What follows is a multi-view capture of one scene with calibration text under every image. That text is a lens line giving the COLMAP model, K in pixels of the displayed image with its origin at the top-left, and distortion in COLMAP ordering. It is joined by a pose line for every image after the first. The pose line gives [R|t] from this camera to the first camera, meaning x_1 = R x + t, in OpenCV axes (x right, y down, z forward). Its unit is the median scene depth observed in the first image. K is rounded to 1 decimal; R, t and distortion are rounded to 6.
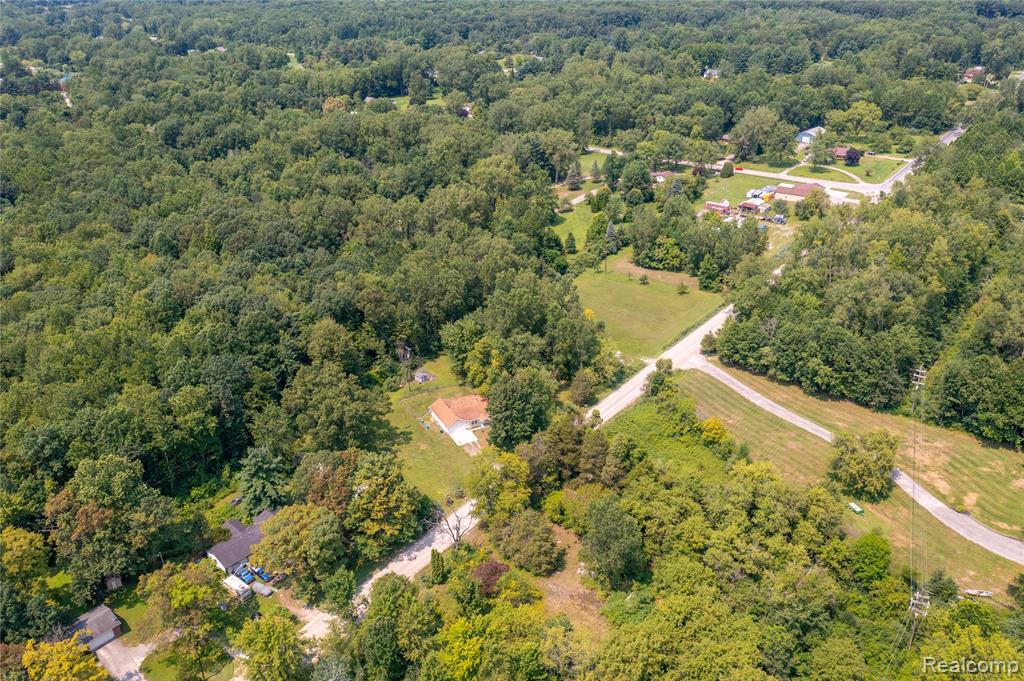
lens RADIAL K [[810.8, 0, 512.0], [0, 810.8, 344.1], [0, 0, 1]] dist [0.007977, 0.000317]
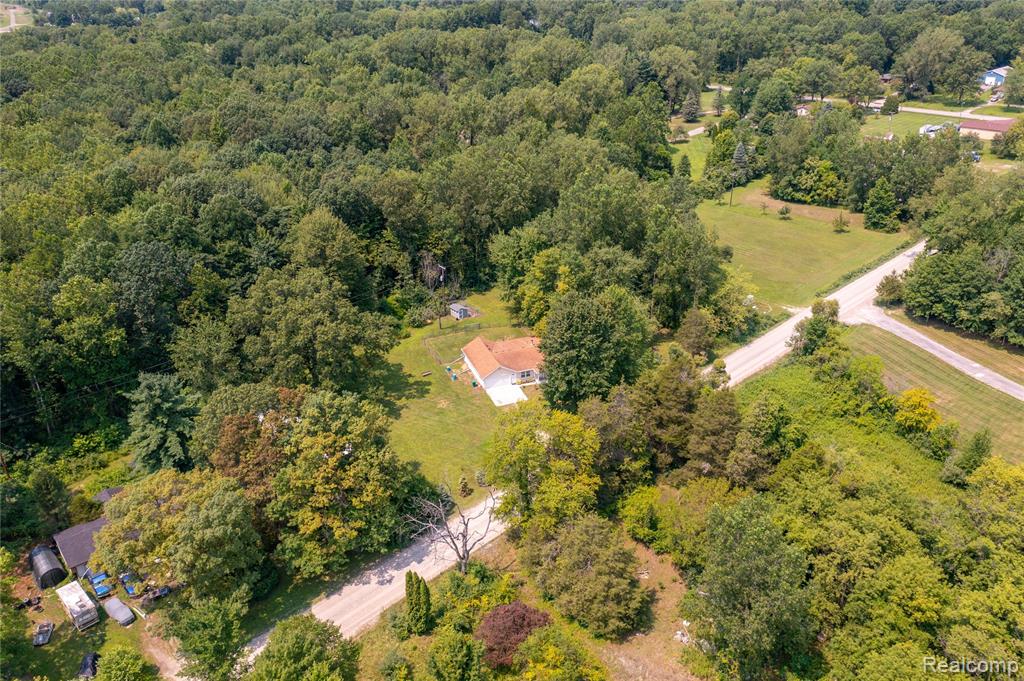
lens RADIAL K [[810.8, 0, 513.4], [0, 810.8, 342.0], [0, 0, 1]] dist [0.007977, 0.000317]
pose [[0.991197, 0.063258, -0.116306, 0.018268], [-0.063474, 0.997982, 0.001848, 0.068228], [0.116188, 0.005551, 0.993212, 0.339089]]
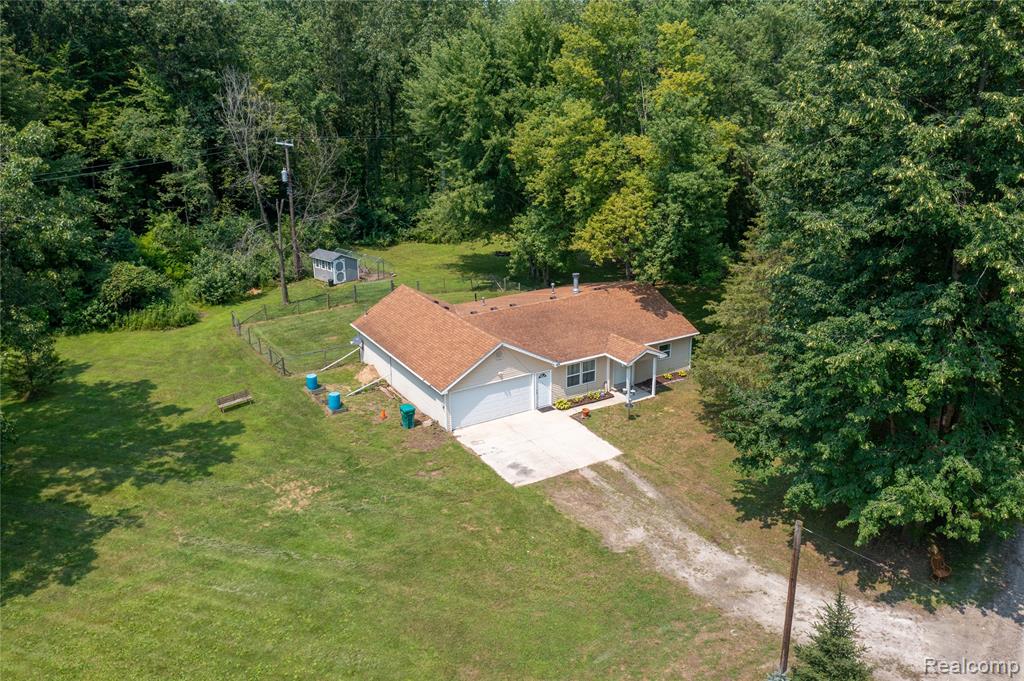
lens RADIAL K [[810.8, 0, 513.9], [0, 810.8, 339.5], [0, 0, 1]] dist [0.007977, 0.000317]
pose [[0.999148, -0.005651, 0.040886, -0.068856], [0.011390, 0.989870, -0.141519, 0.112858], [-0.039672, 0.141864, 0.989091, 0.792610]]
